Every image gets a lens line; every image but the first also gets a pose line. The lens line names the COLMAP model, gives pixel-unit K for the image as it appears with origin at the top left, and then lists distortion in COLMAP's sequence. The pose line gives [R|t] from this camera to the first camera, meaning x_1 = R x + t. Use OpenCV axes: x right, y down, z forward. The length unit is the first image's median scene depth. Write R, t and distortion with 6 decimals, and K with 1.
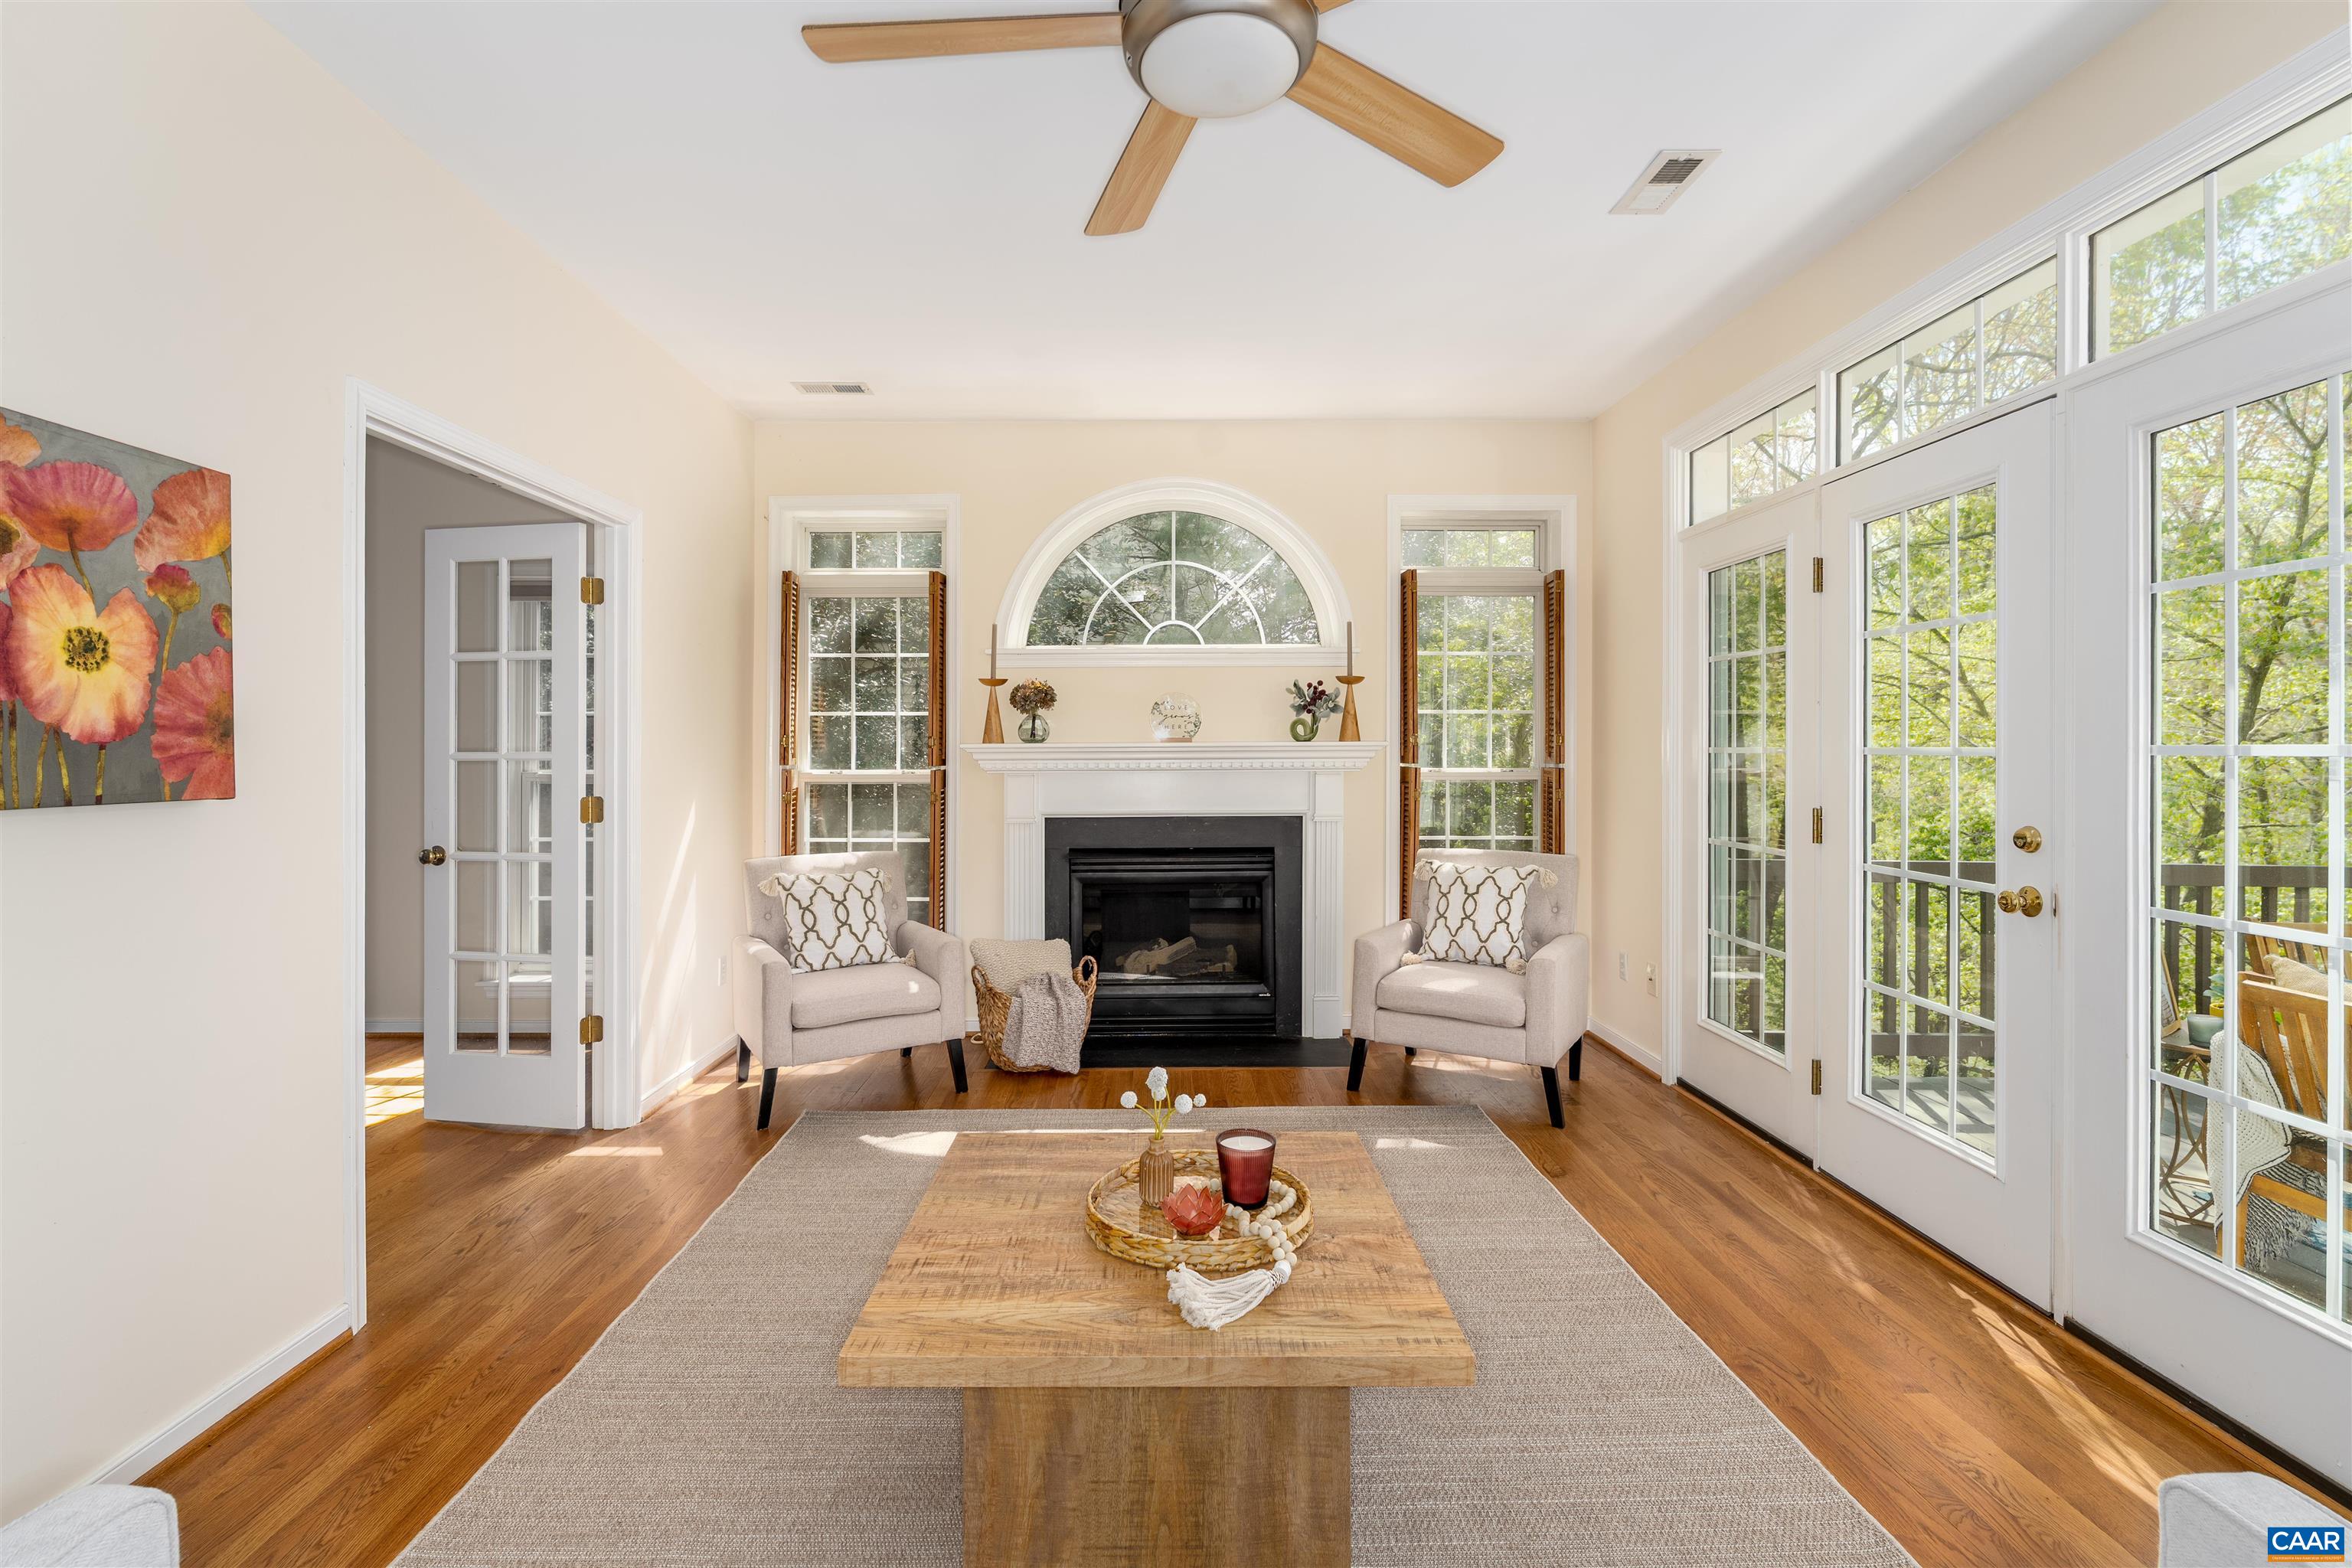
lens RADIAL K [[1075.1, 0, 1152.9], [0, 1075.1, 746.5], [0, 0, 1]] dist [0.000852, -0.000356]
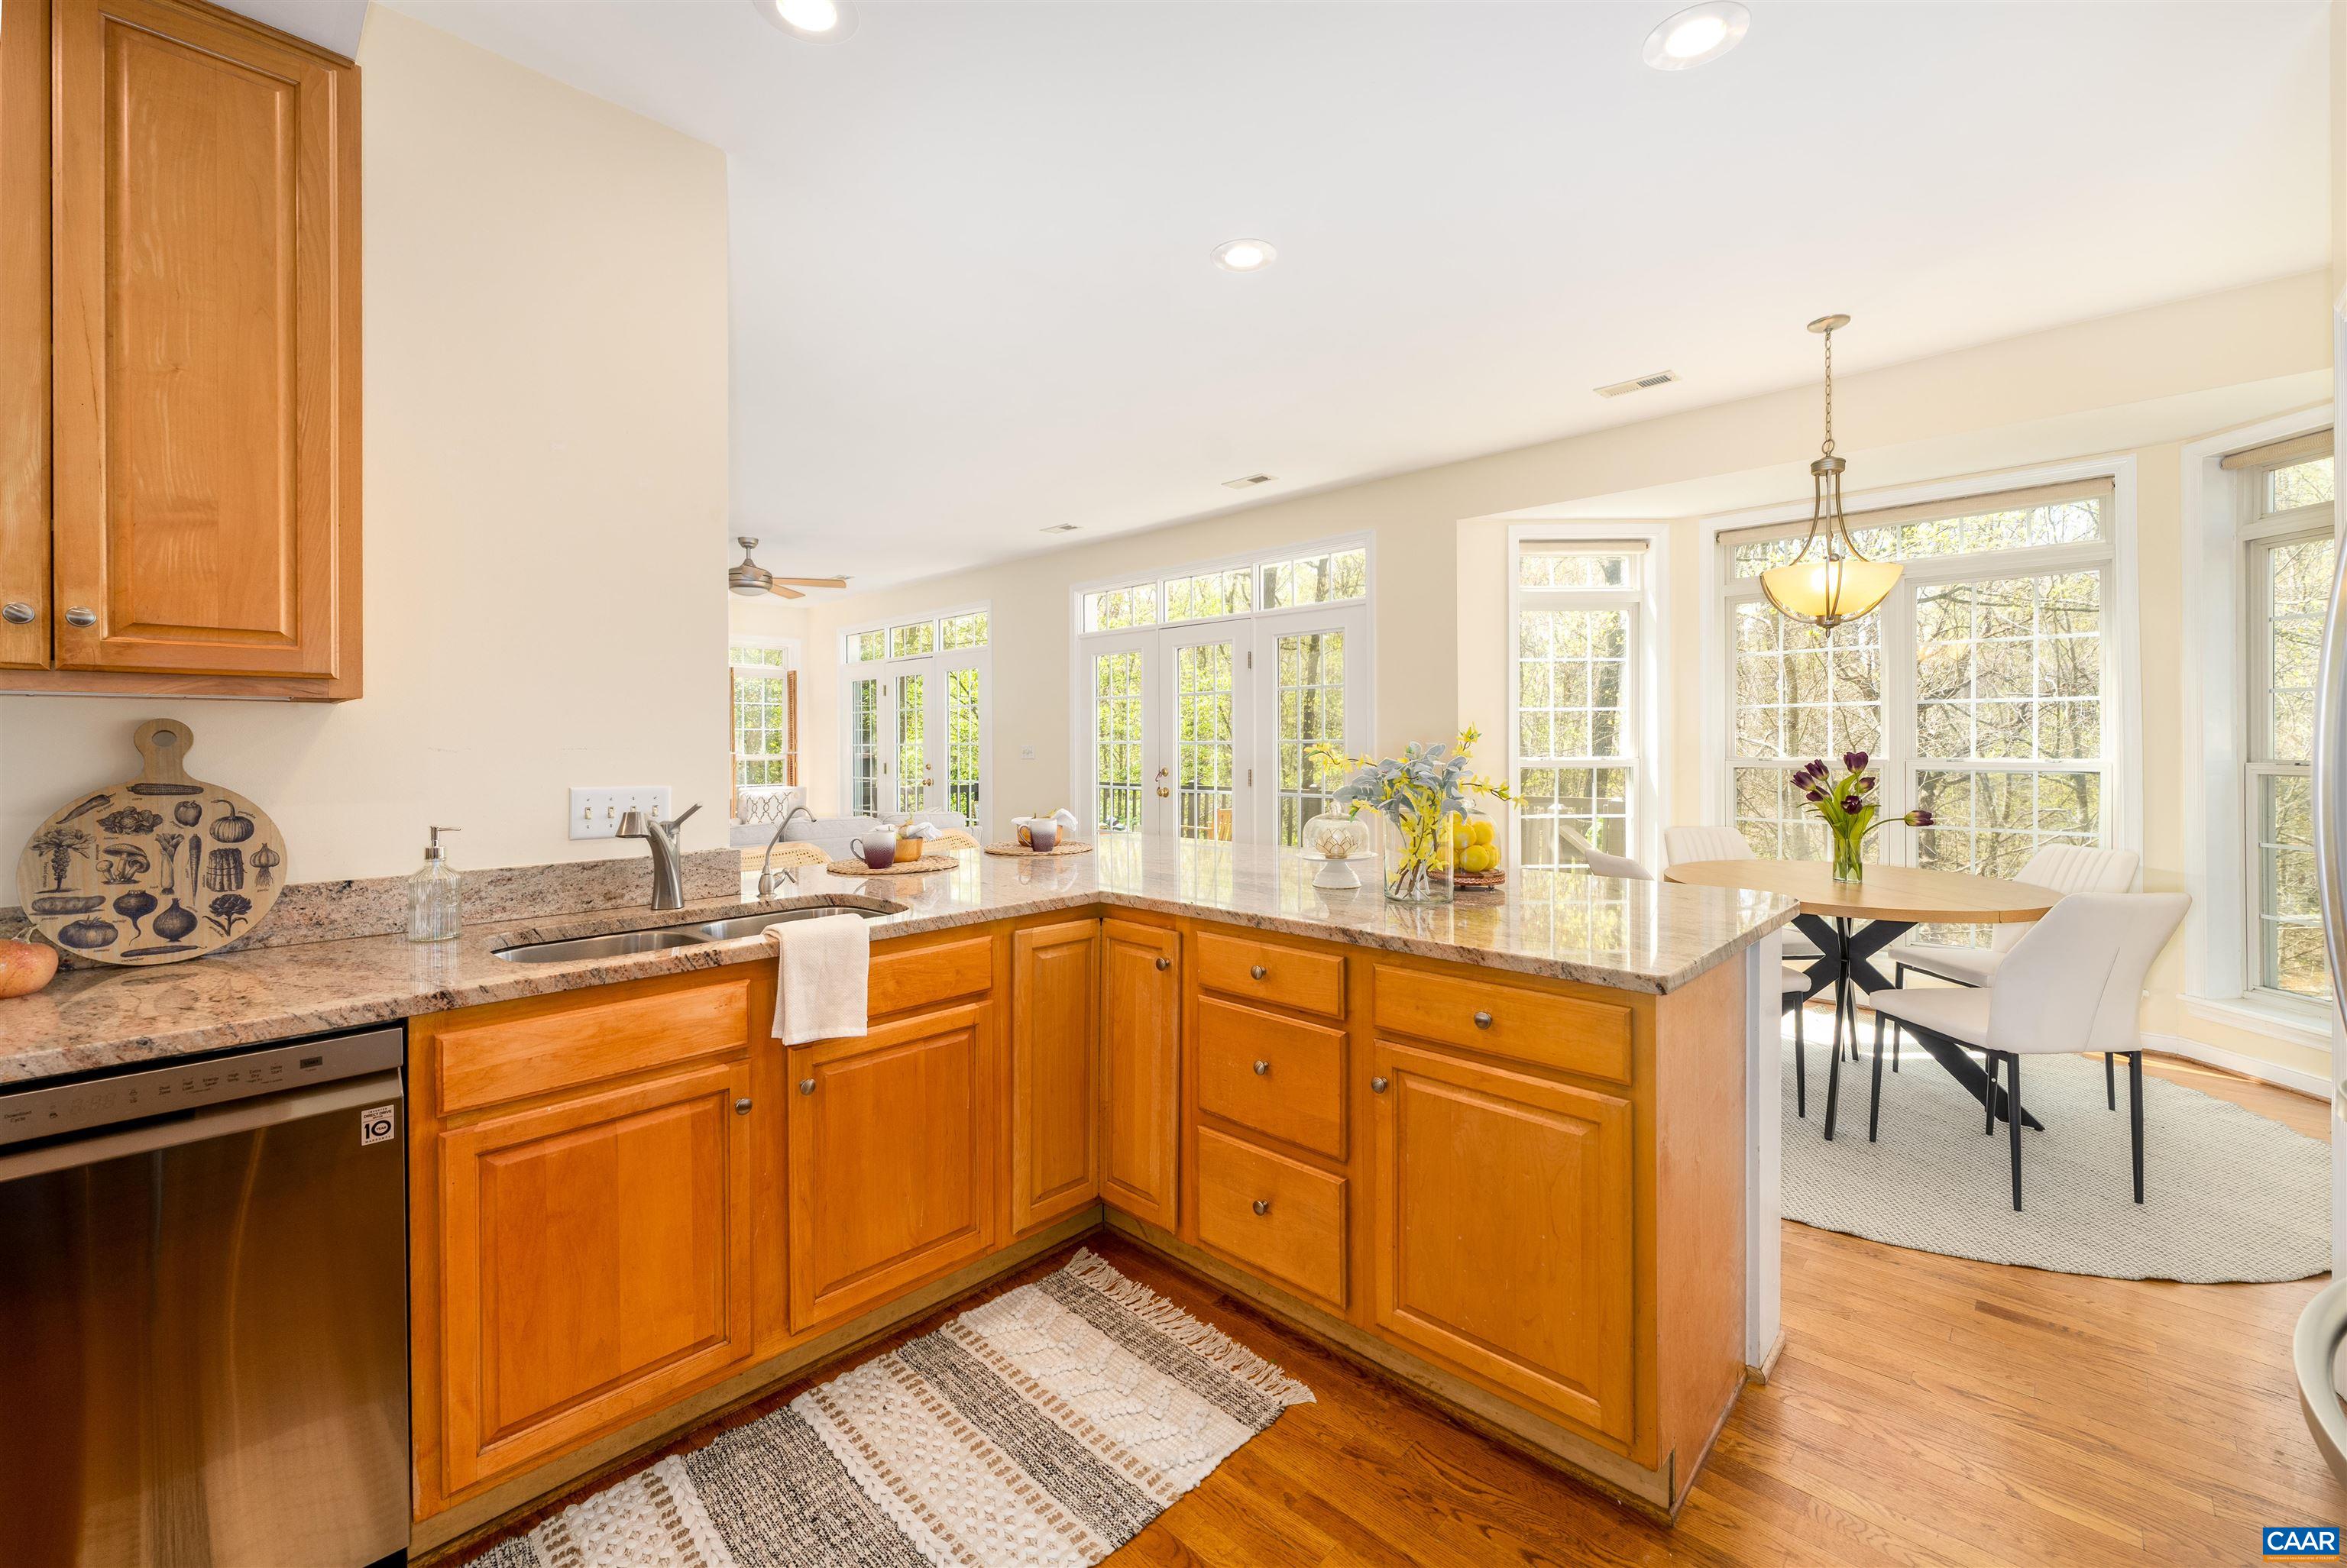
lens RADIAL K [[956.4, 0, 1177.0], [0, 956.4, 739.0], [0, 0, 1]] dist [-0.000103, -0.000270]
pose [[0.694532, 0.000787, 0.719462, -0.582724], [0.005022, 0.999970, -0.005942, 0.005475], [-0.719445, 0.007740, 0.694507, -1.125168]]
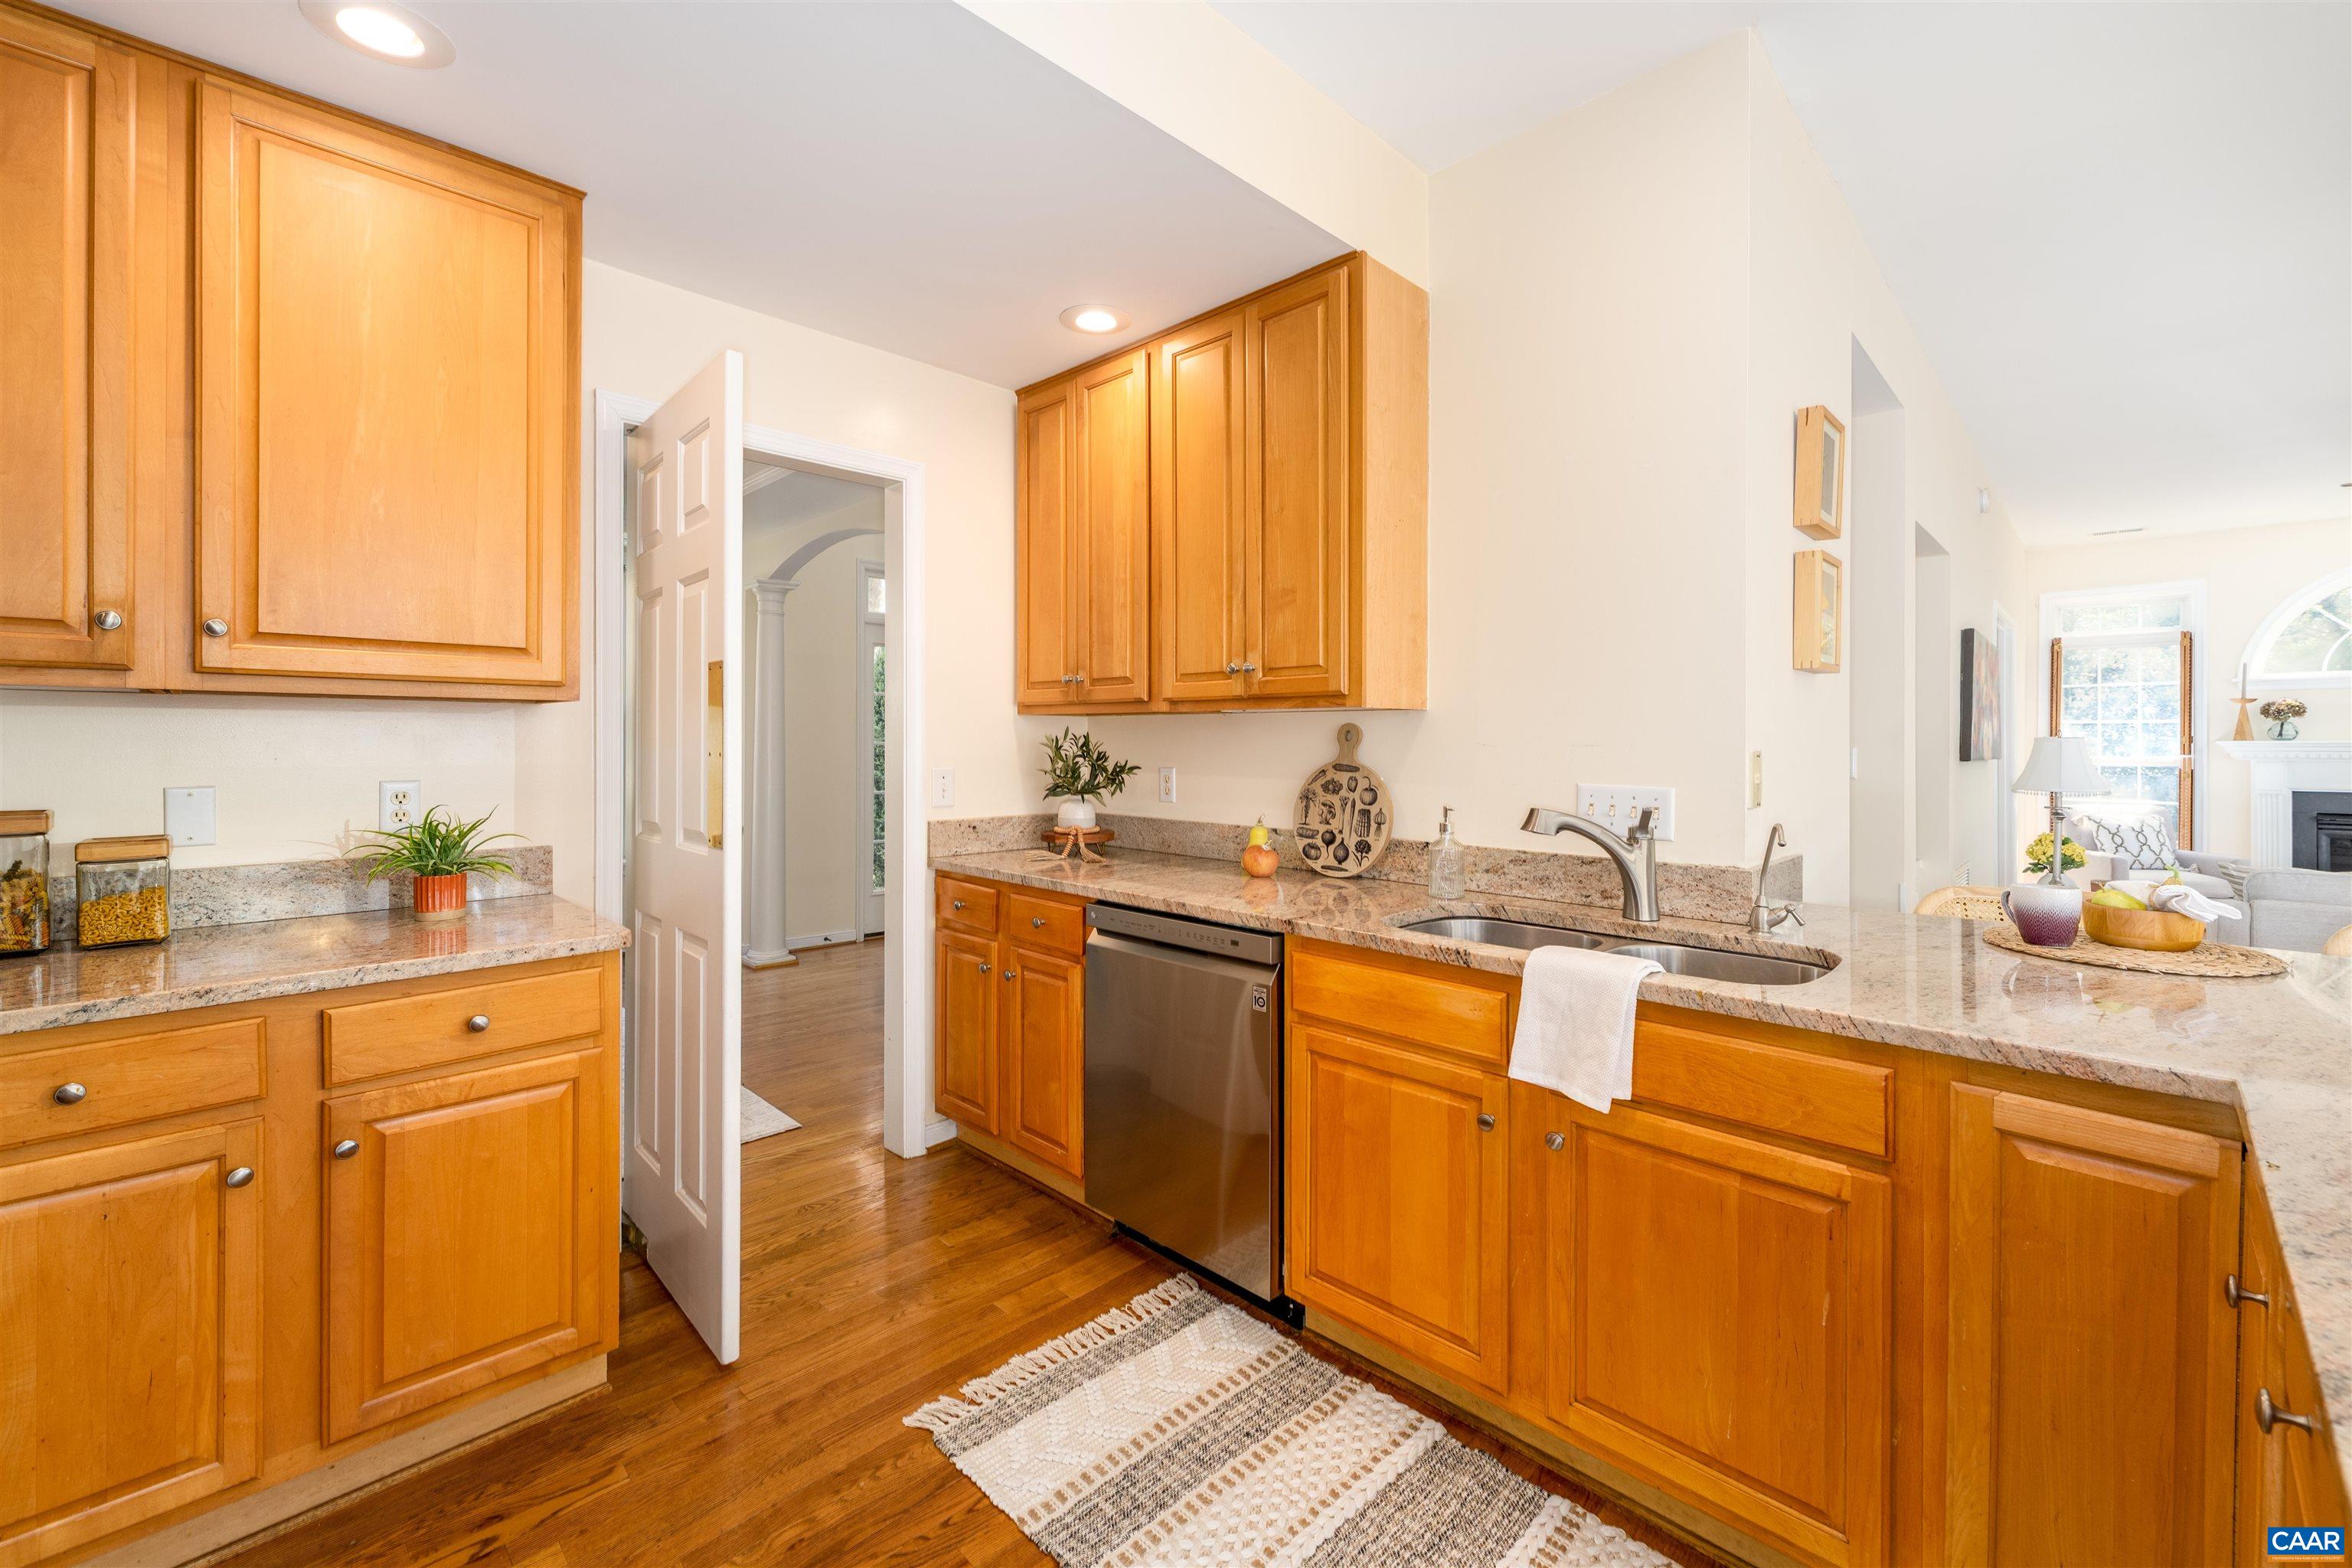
lens RADIAL K [[958.6, 0, 1179.5], [0, 958.6, 738.9], [0, 0, 1]] dist [-0.000103, -0.000270]
pose [[0.707718, 0.002257, -0.706491, -0.266449], [-0.004976, 0.999986, -0.001790, 0.004599], [0.706477, 0.004783, 0.707720, -1.076441]]
